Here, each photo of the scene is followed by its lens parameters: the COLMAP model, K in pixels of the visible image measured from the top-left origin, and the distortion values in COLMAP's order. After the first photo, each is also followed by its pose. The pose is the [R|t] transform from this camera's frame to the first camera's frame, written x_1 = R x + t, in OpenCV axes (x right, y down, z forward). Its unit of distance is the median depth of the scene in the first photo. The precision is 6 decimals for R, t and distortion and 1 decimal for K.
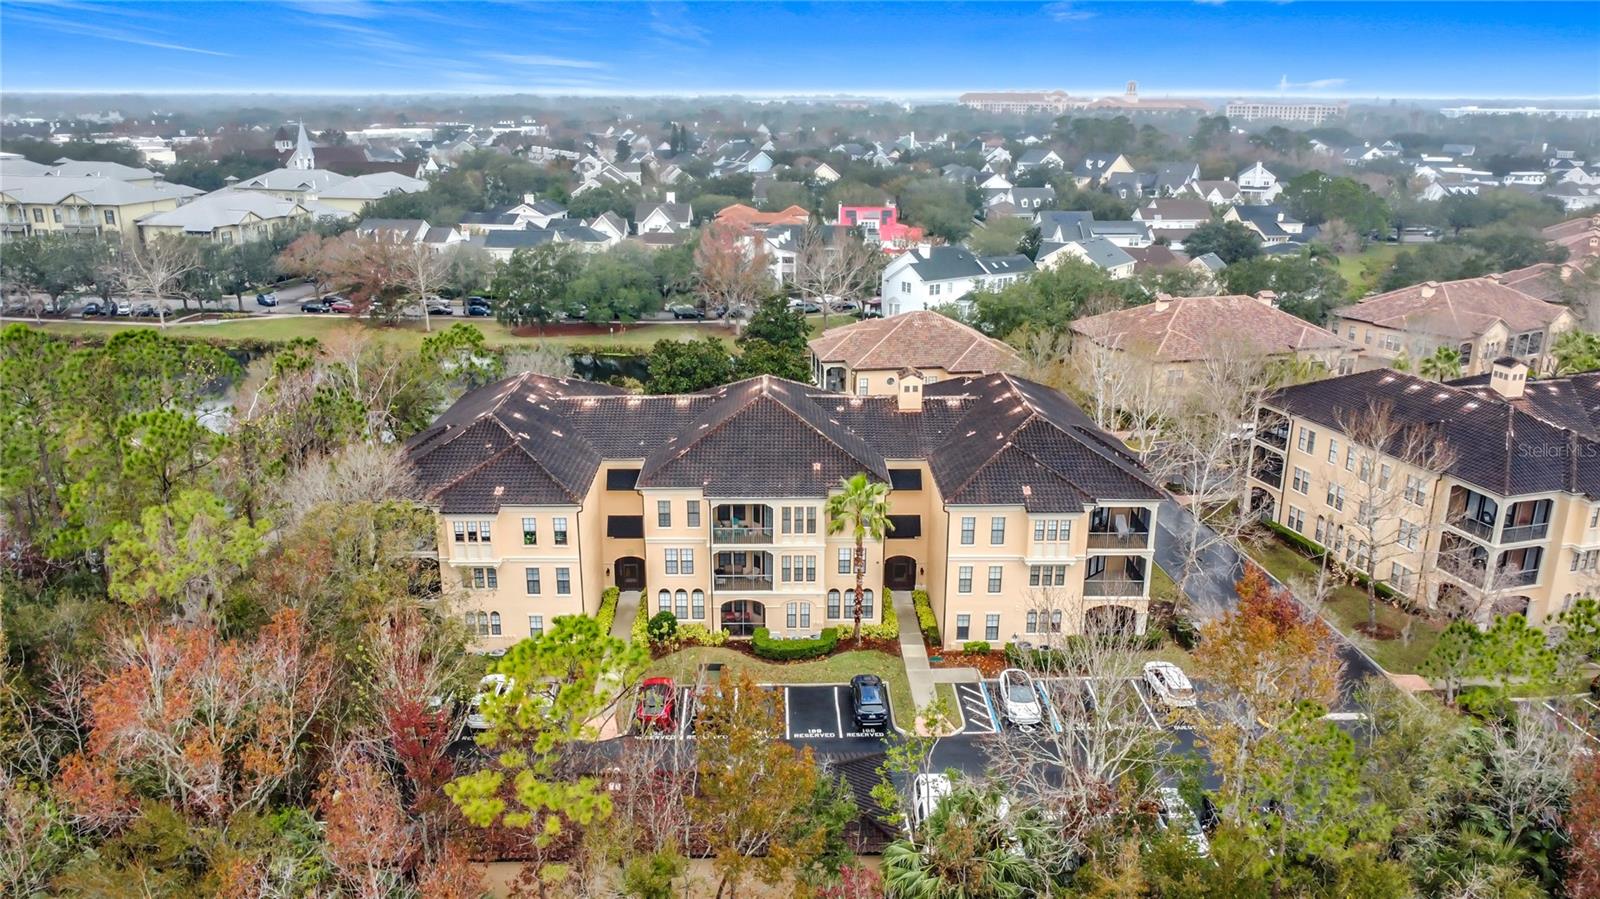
lens RADIAL K [[1138.5, 0, 800.0], [0, 1138.5, 449.5], [0, 0, 1]] dist [-0.022291, -0.001638]
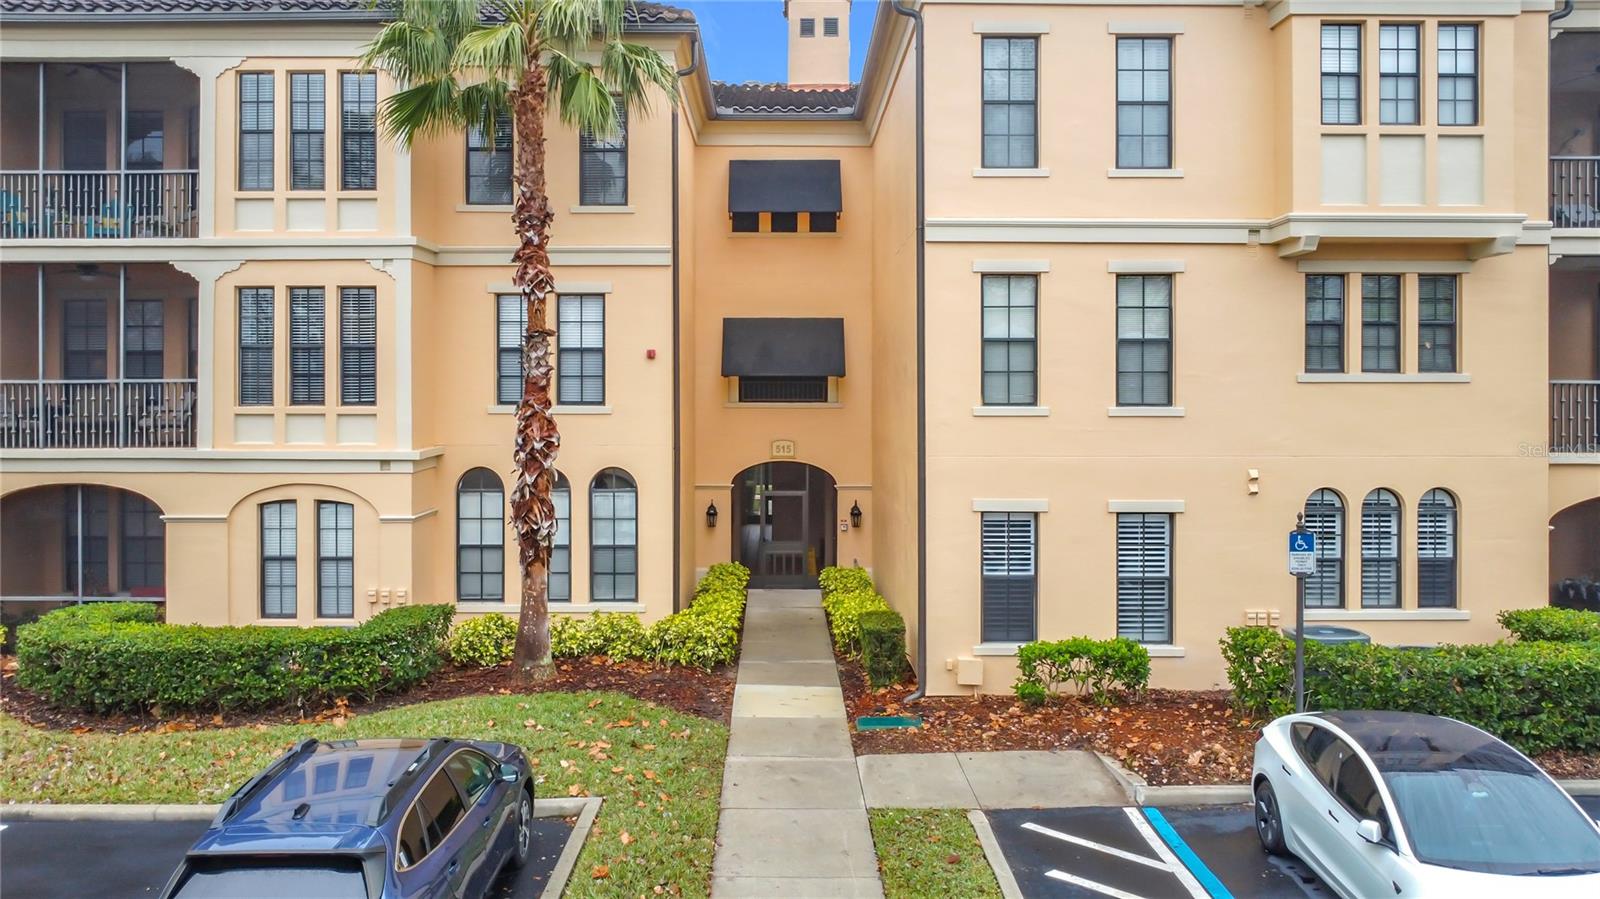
lens RADIAL K [[1206.0, 0, 760.6], [0, 1206.0, 390.6], [0, 0, 1]] dist [-0.001262, -0.001315]
pose [[0.999526, -0.006181, -0.030165, 0.102649], [-0.002934, 0.956067, -0.293134, 0.188615], [0.030652, 0.293084, 0.955595, 0.765306]]
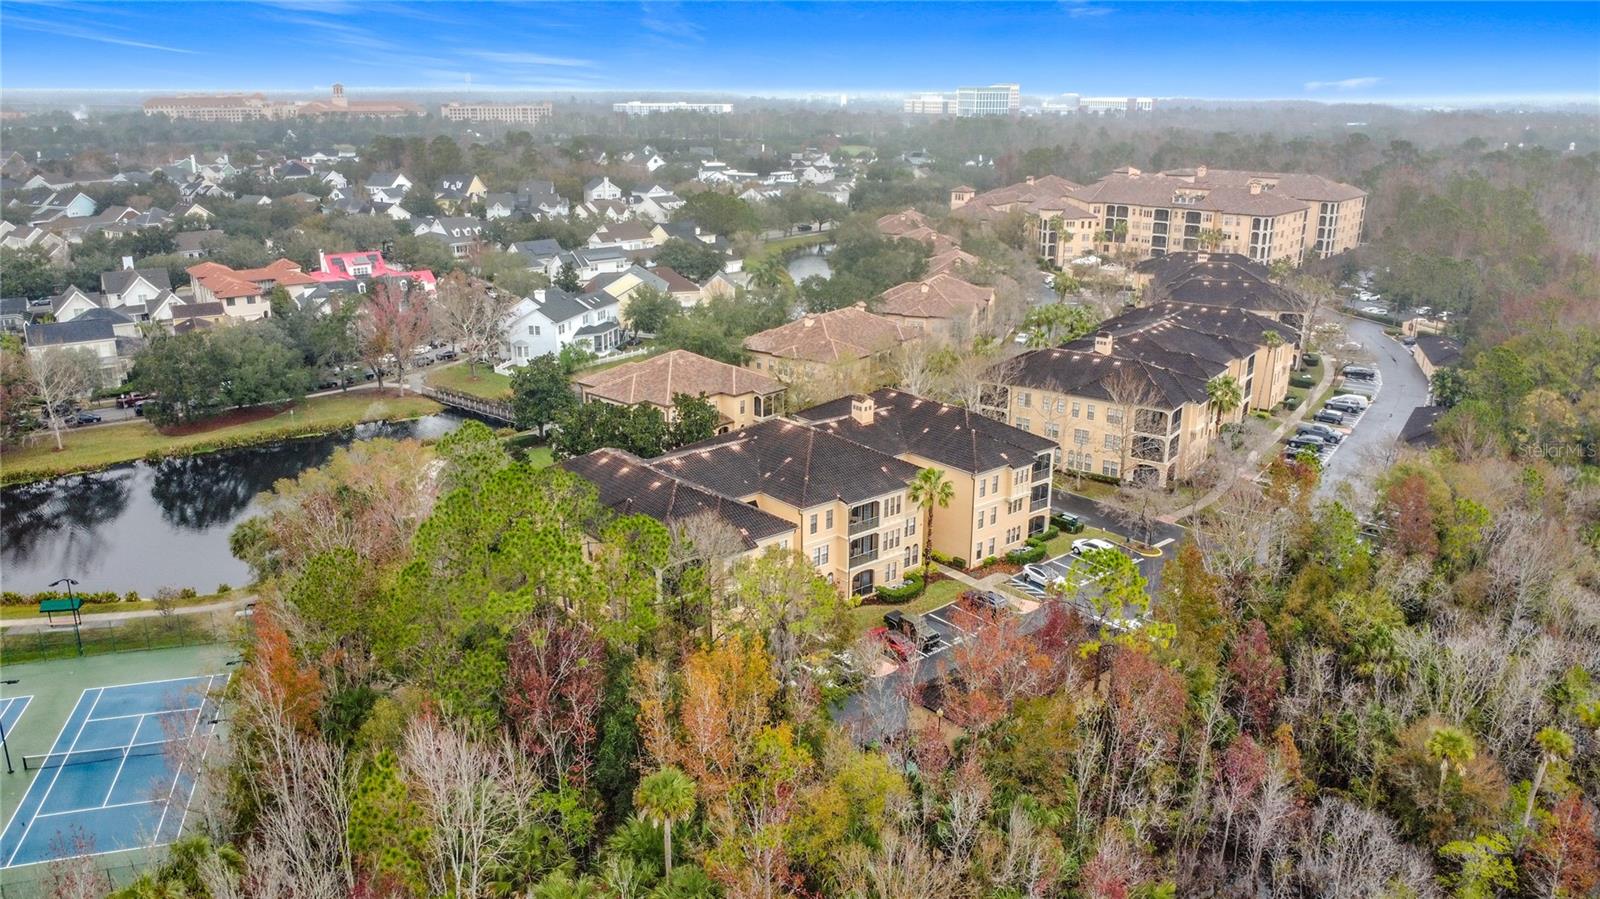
lens RADIAL K [[1138.5, 0, 800.0], [0, 1138.5, 449.5], [0, 0, 1]] dist [-0.022291, -0.001638]
pose [[0.780810, -0.188576, 0.595630, -0.947949], [0.186003, 0.980294, 0.066529, -0.129075], [-0.596438, 0.058842, 0.800499, -0.109896]]
